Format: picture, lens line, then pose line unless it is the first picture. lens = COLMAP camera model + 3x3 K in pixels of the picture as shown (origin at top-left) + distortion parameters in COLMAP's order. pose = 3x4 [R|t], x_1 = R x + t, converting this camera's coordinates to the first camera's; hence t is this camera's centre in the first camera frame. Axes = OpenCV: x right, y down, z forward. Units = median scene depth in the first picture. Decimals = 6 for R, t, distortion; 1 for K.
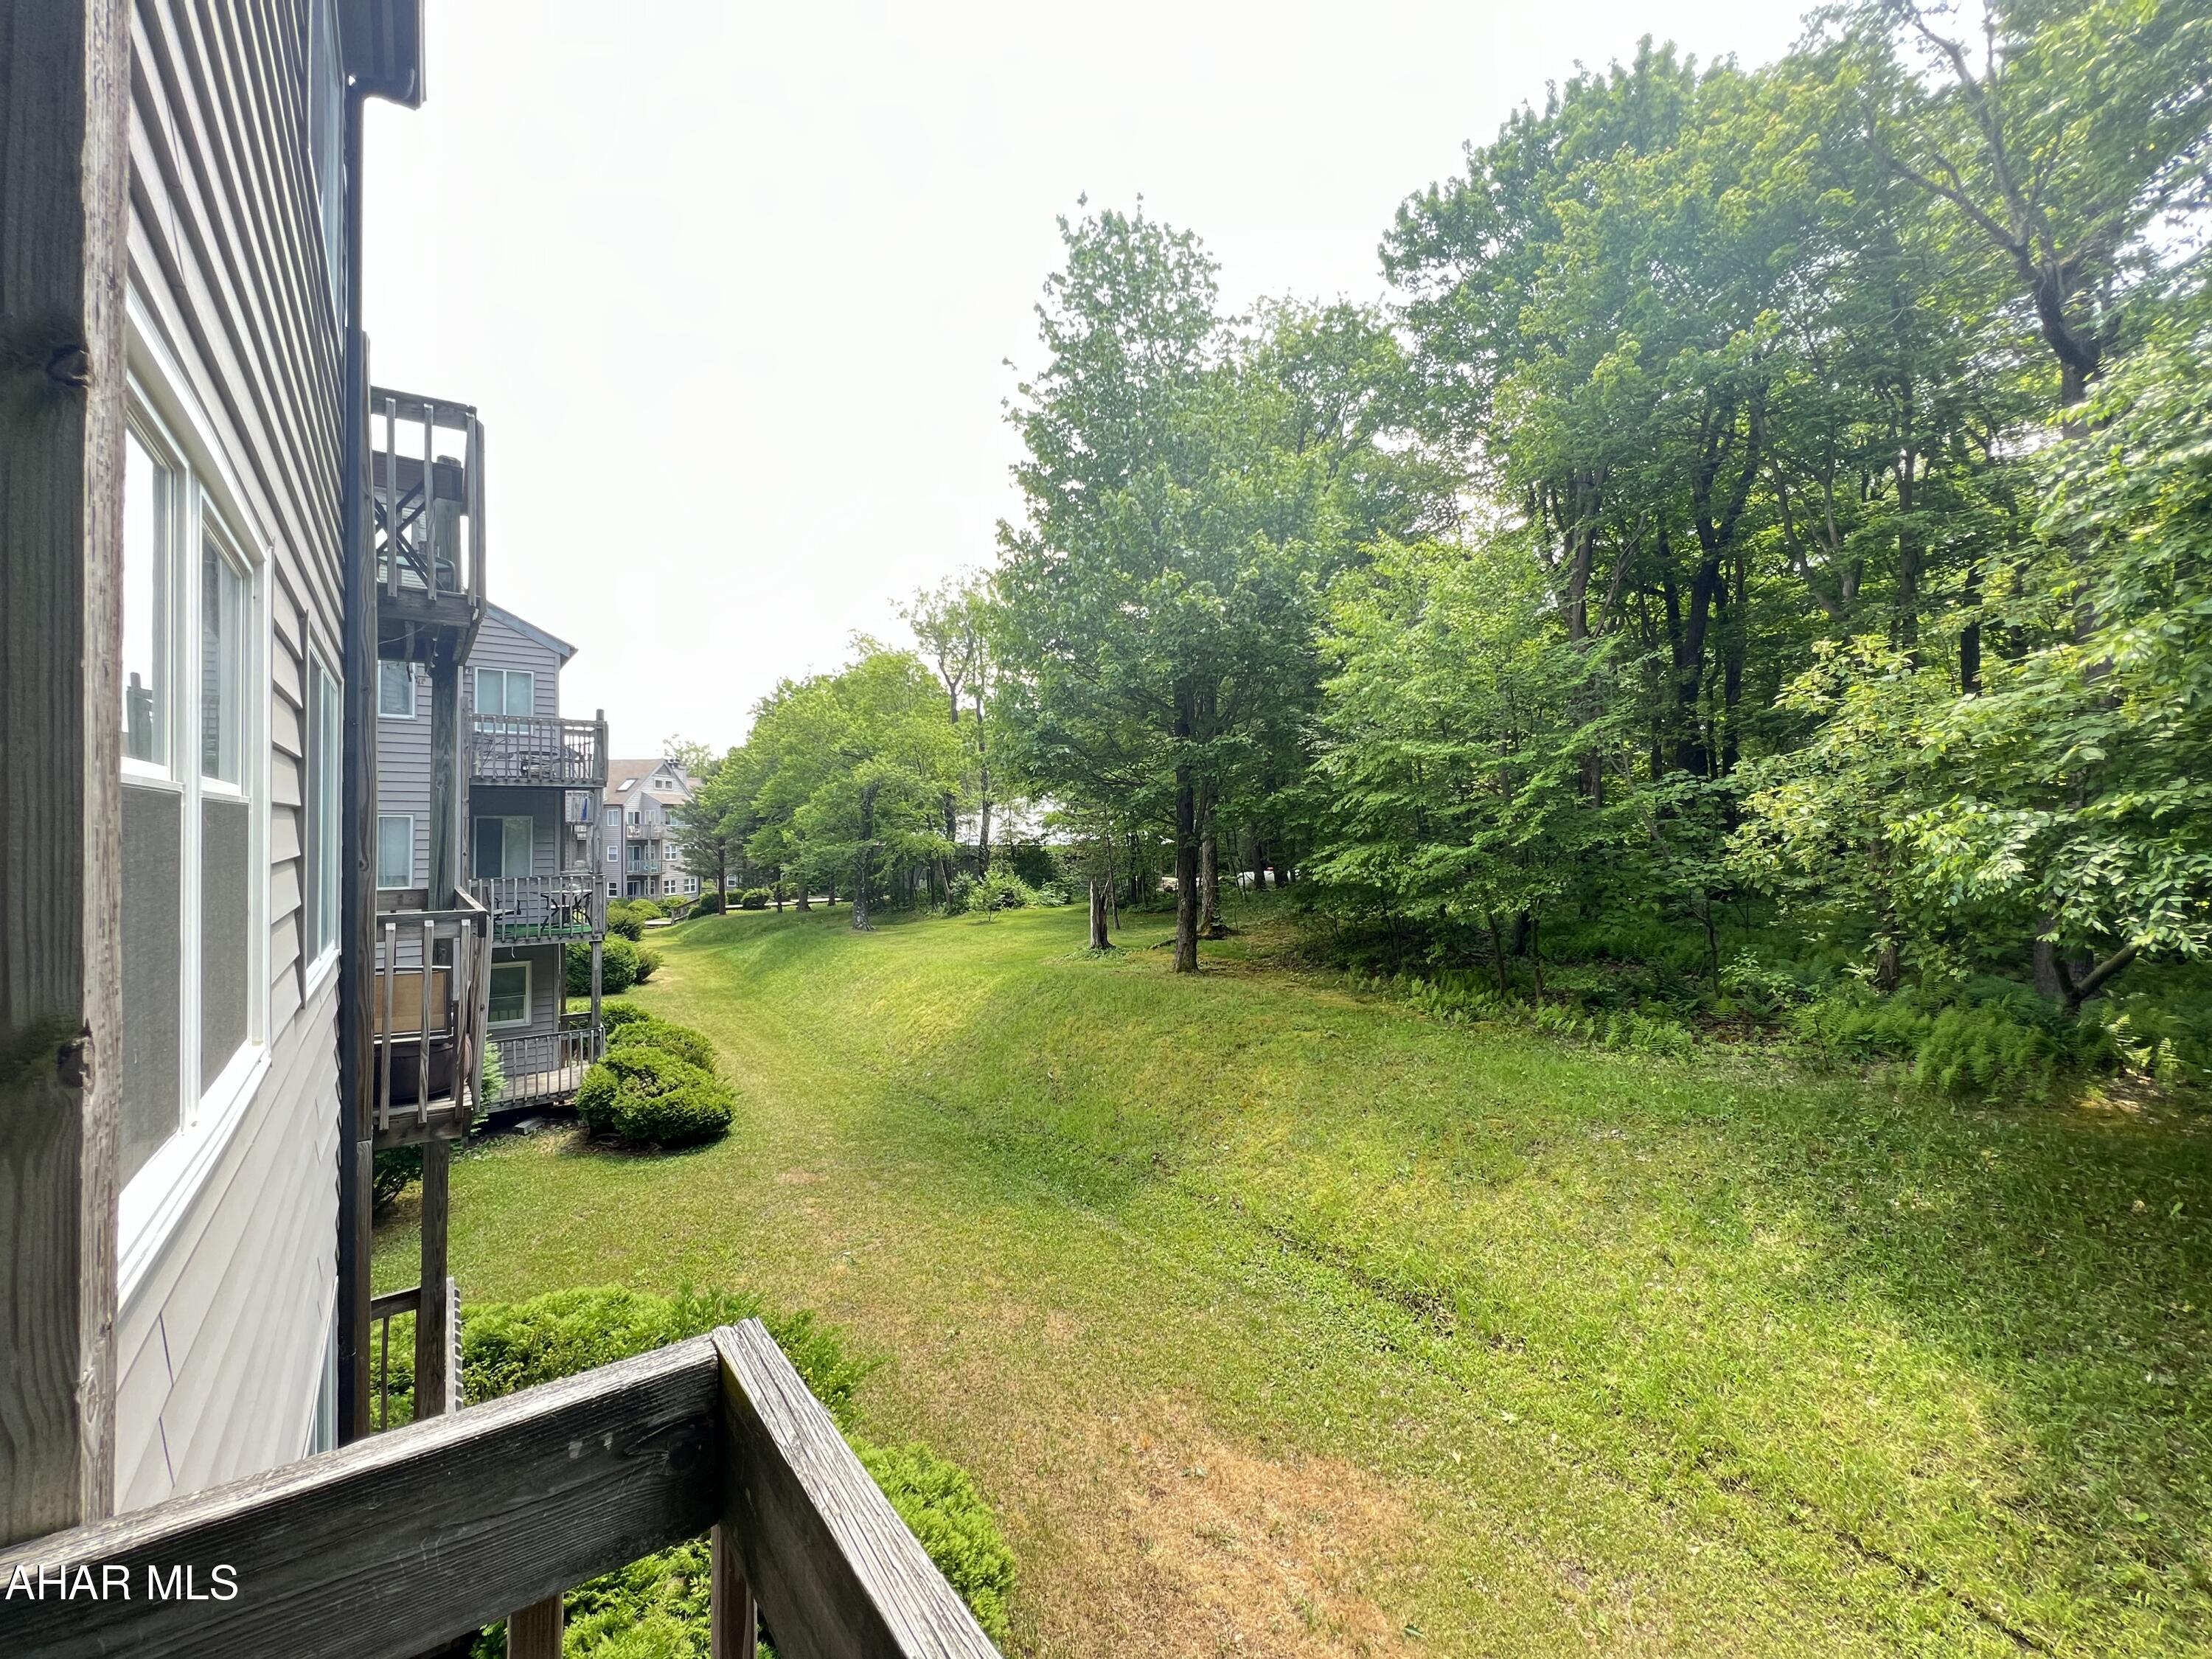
lens RADIAL K [[884.8, 0, 1105.7], [0, 884.8, 816.6], [0, 0, 1]] dist [-0.003464, 0.000607]
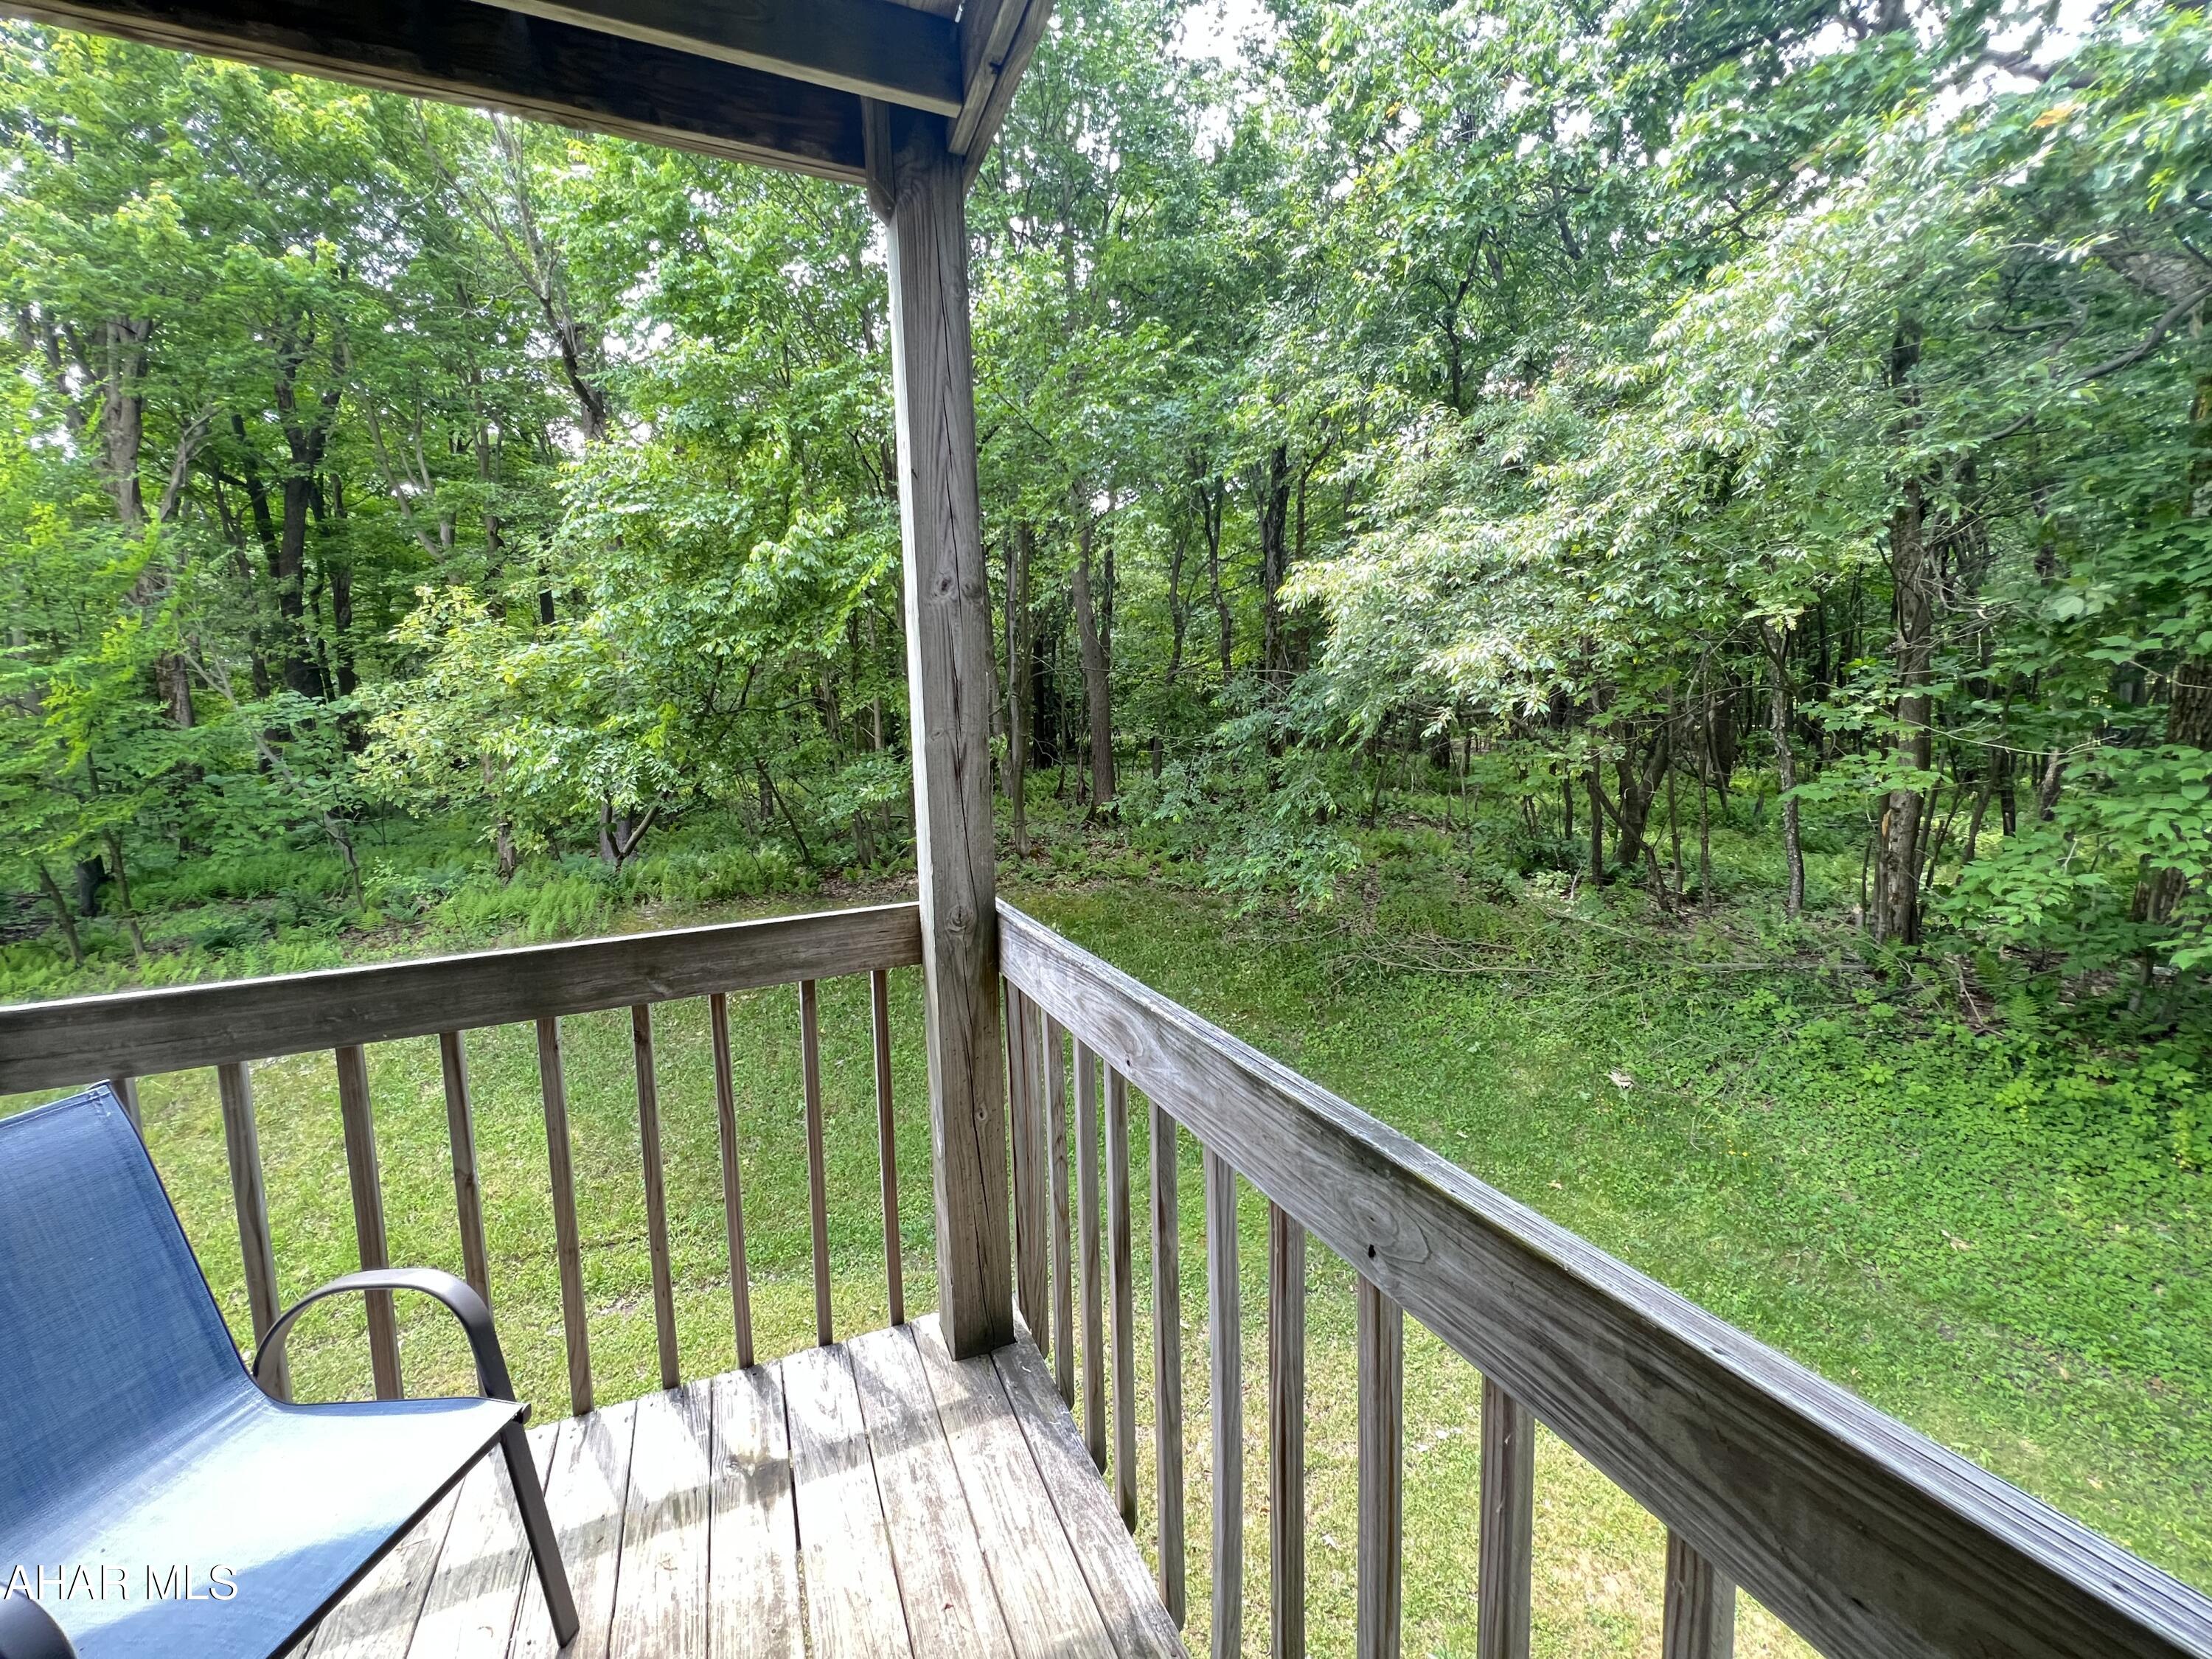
lens RADIAL K [[908.0, 0, 1100.1], [0, 908.0, 838.2], [0, 0, 1]] dist [0.005474, 0.000847]
pose [[0.267533, -0.115729, 0.956574, -0.104919], [0.013552, 0.993115, 0.116360, 0.004211], [-0.963453, -0.018167, 0.267259, -0.140119]]
